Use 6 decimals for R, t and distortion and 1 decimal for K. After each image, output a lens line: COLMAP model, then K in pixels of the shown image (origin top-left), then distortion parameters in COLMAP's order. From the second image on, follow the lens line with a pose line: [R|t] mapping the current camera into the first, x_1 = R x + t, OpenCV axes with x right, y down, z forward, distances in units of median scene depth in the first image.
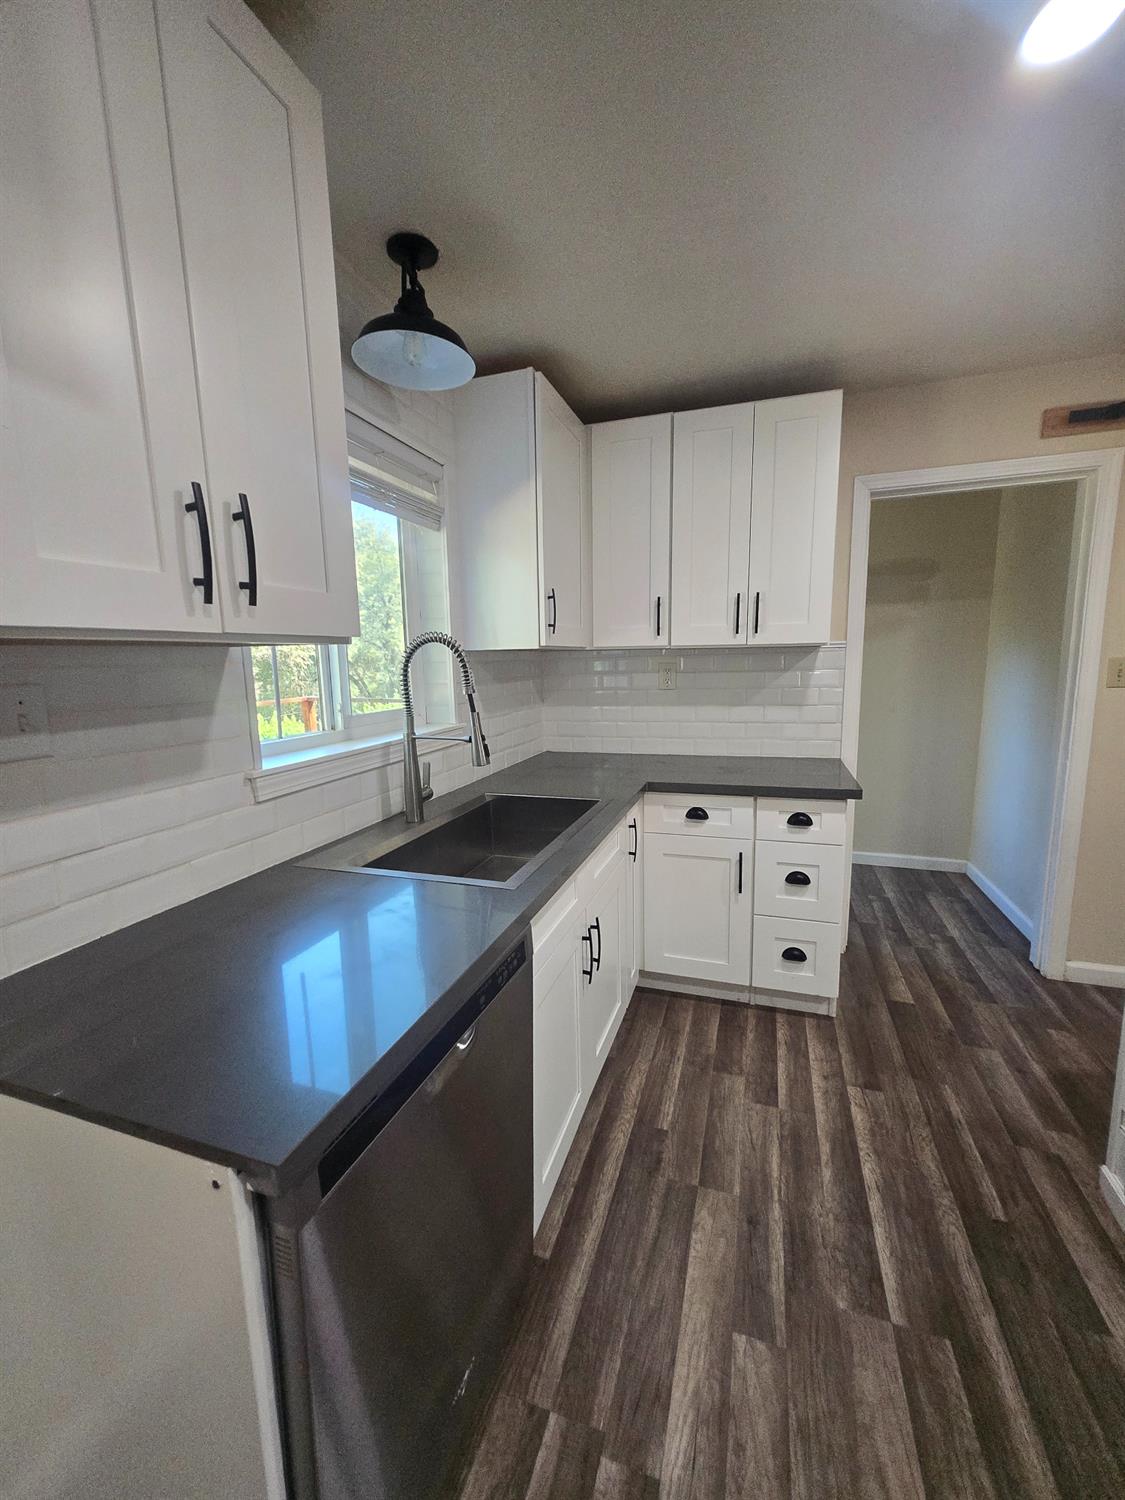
lens RADIAL K [[597.4, 0, 559.3], [0, 597.4, 748.7], [0, 0, 1]] dist [0.009888, -0.001519]
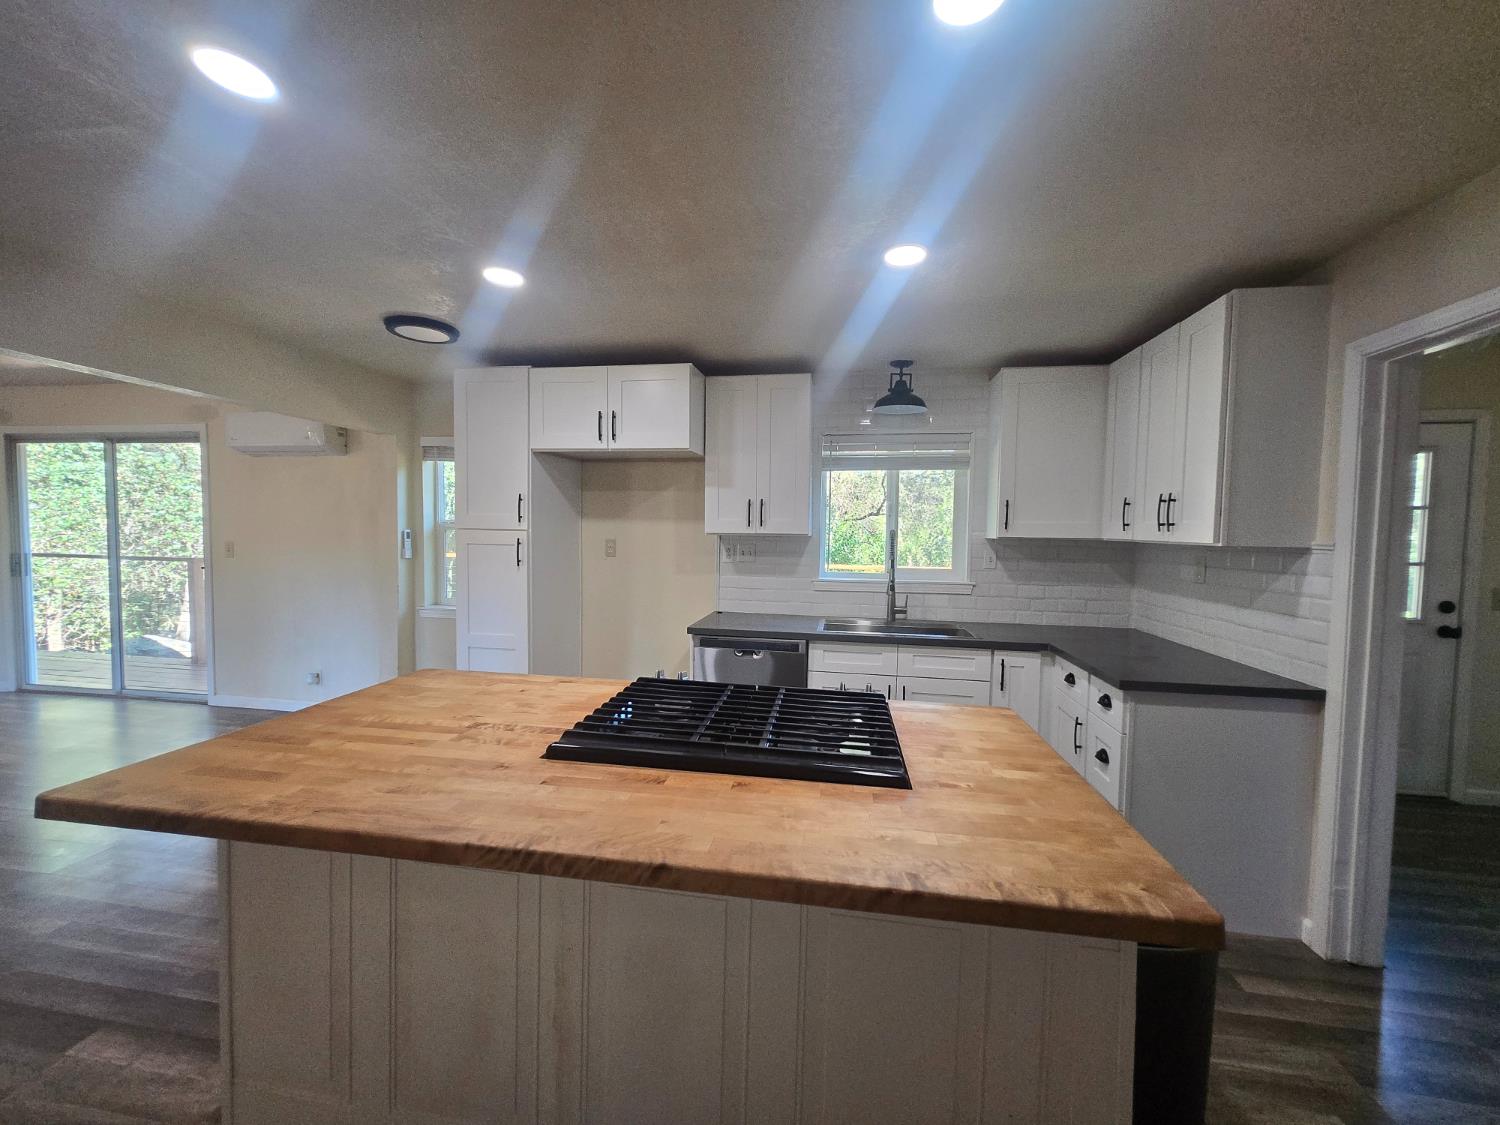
lens RADIAL K [[597.4, 0, 744.6], [0, 597.4, 555.5], [0, 0, 1]] dist [0.009888, -0.001519]
pose [[0.184860, 0.066954, -0.980482, 1.494430], [-0.164208, 0.985756, 0.036355, -0.082295], [0.968949, 0.154283, 0.193221, 0.087856]]
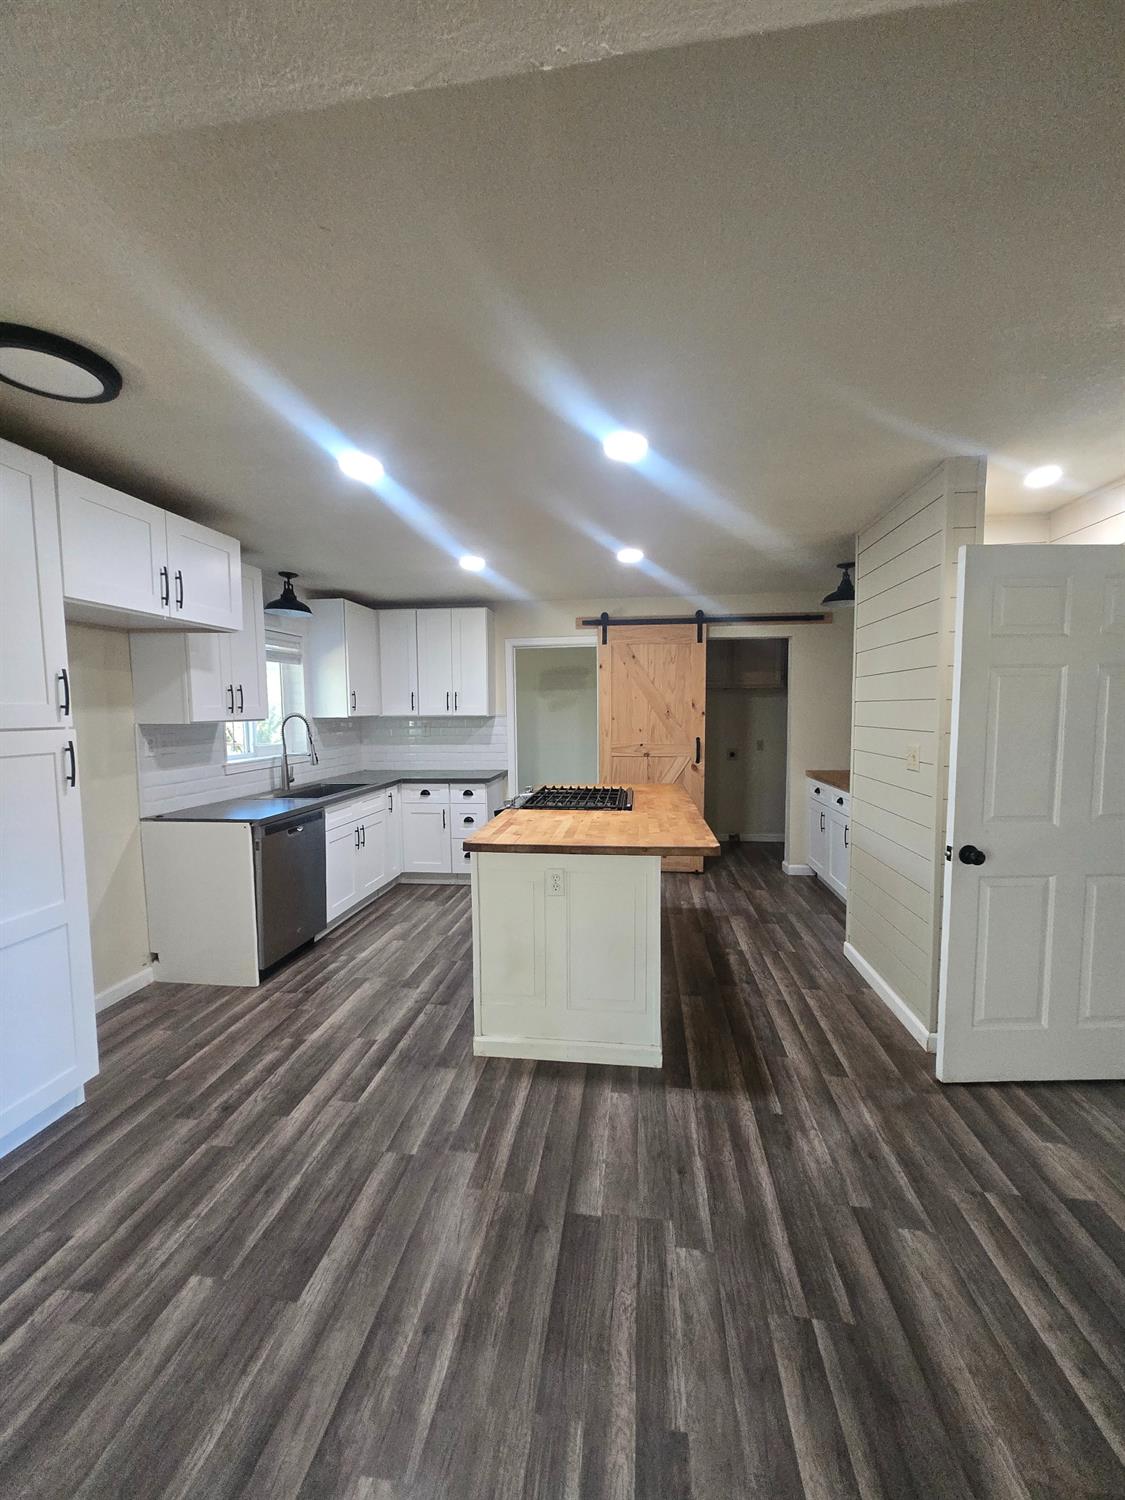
lens RADIAL K [[597.4, 0, 562.9], [0, 597.4, 754.3], [0, 0, 1]] dist [0.009888, -0.001519]
pose [[0.980813, -0.004716, 0.194895, 0.346302], [0.019254, 0.997163, -0.072766, 0.158944], [-0.193999, 0.075122, 0.978121, -1.434043]]
